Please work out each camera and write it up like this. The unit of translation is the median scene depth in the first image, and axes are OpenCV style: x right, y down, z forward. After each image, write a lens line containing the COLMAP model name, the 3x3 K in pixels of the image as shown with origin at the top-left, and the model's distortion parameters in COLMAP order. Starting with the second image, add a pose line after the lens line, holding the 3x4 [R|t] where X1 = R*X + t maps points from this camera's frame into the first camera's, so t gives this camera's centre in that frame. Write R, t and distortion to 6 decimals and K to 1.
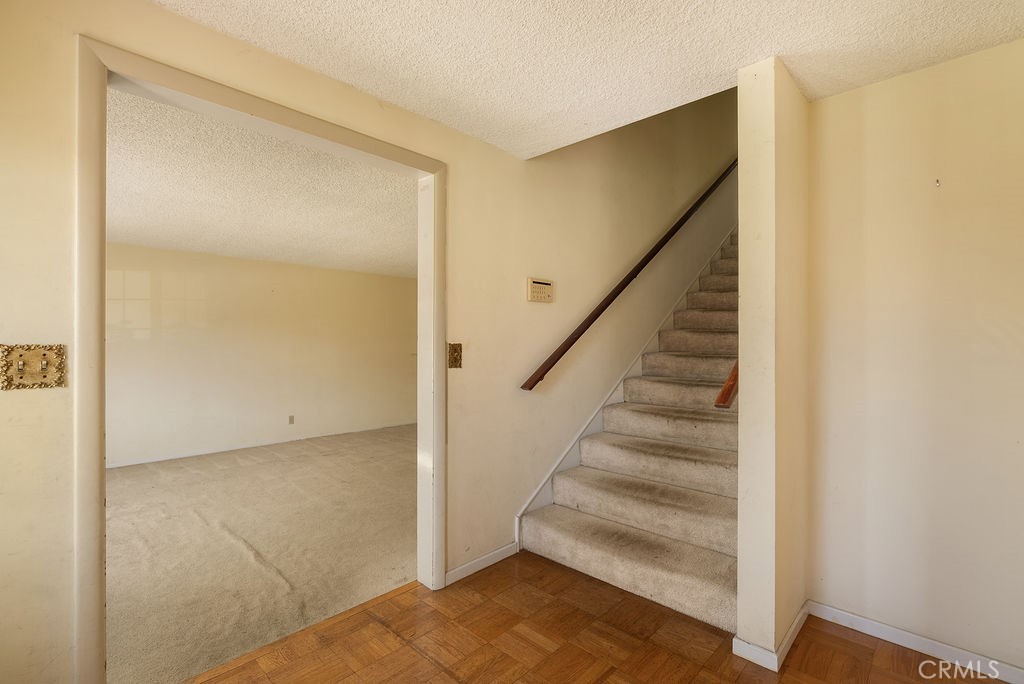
lens RADIAL K [[470.9, 0, 507.7], [0, 470.9, 341.2], [0, 0, 1]] dist [0.000119, 0.000256]
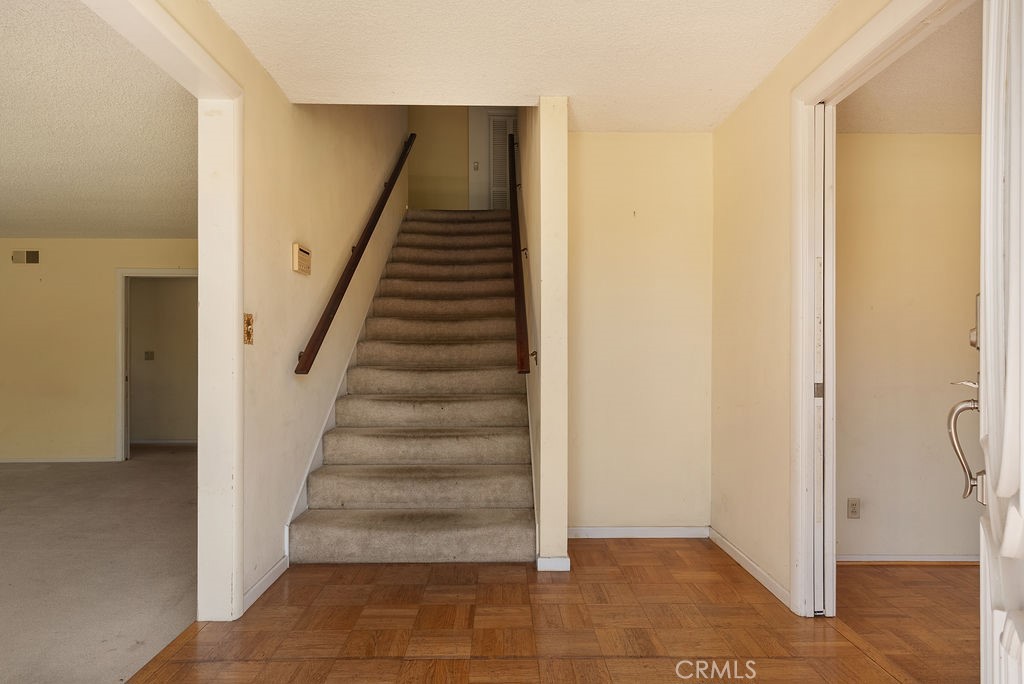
lens RADIAL K [[615.6, 0, 508.2], [0, 615.6, 349.3], [0, 0, 1]] dist [0.005123, 0.000867]
pose [[0.716569, 0.001706, 0.697514, -0.470735], [-0.003119, 0.999995, 0.000759, 0.055832], [-0.697509, -0.002719, 0.716571, -0.065146]]
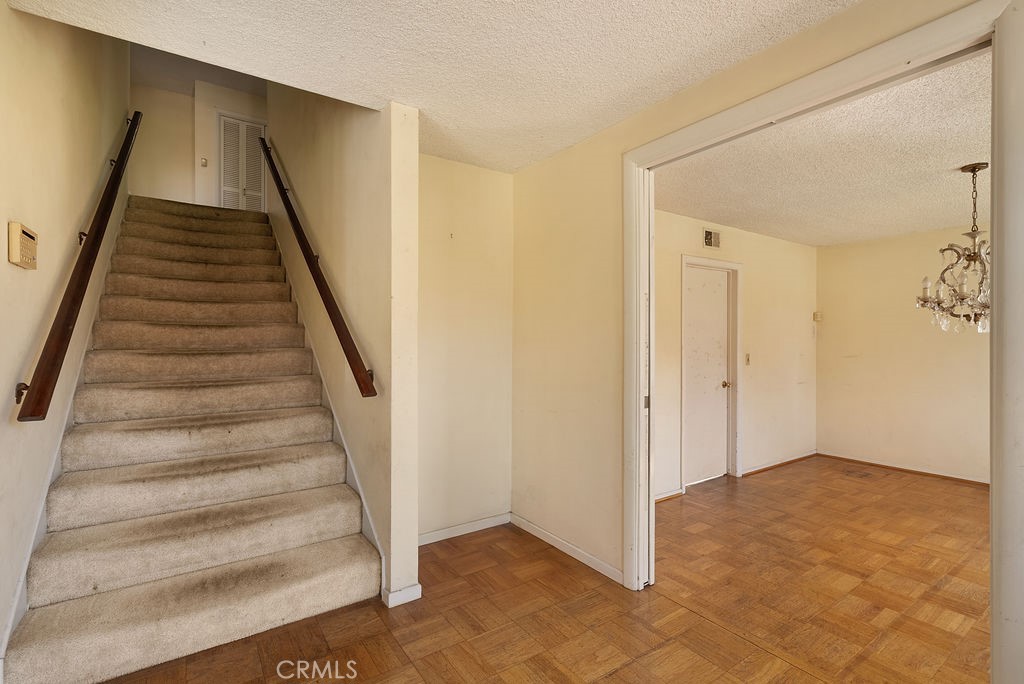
lens RADIAL K [[470.9, 0, 513.4], [0, 470.9, 335.5], [0, 0, 1]] dist [0.000119, 0.000256]
pose [[0.209265, 0.004940, 0.977846, -0.392437], [-0.002758, 0.999986, -0.004461, 0.001524], [-0.977855, -0.001763, 0.209276, 0.312678]]
